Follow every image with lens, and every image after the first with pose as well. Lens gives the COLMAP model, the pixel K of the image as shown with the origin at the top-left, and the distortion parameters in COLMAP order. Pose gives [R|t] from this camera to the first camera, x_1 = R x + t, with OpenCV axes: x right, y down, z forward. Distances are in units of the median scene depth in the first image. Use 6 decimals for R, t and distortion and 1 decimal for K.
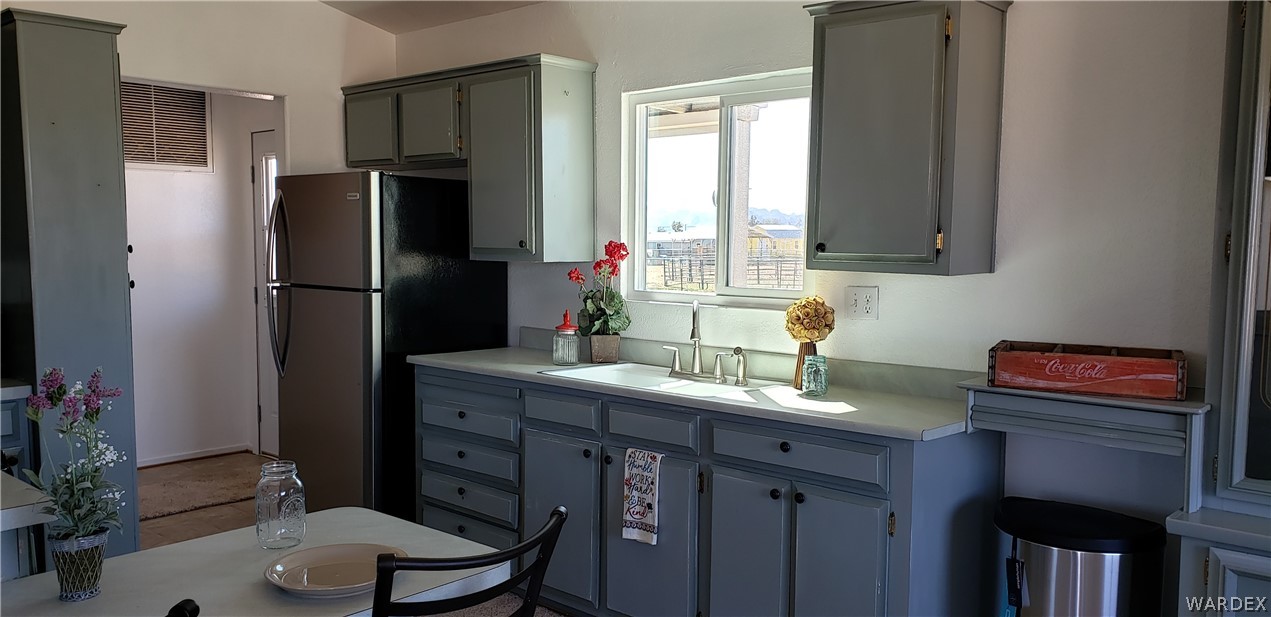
lens RADIAL K [[980.0, 0, 631.9], [0, 980.0, 315.8], [0, 0, 1]] dist [0.071736, -0.112341]
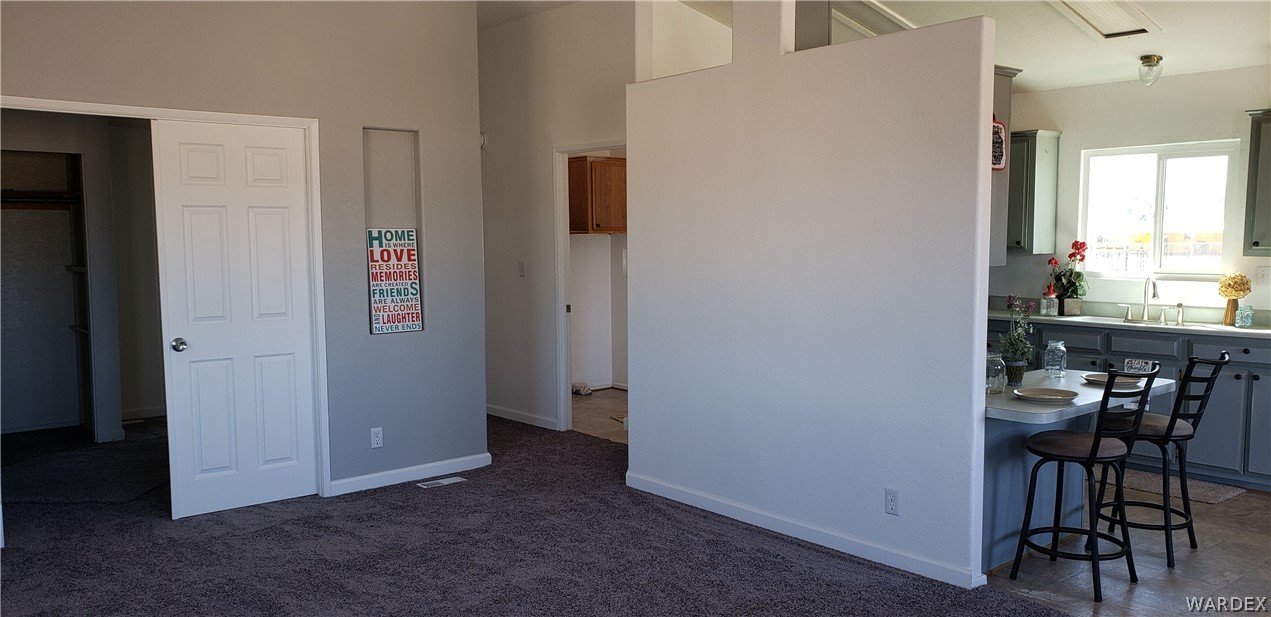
lens RADIAL K [[980.0, 0, 631.9], [0, 980.0, 315.8], [0, 0, 1]] dist [0.071736, -0.112341]
pose [[0.990726, 0.004071, -0.135812, -0.731770], [-0.003953, 0.999992, 0.001133, 0.068074], [0.135816, -0.000585, 0.990734, -1.003619]]
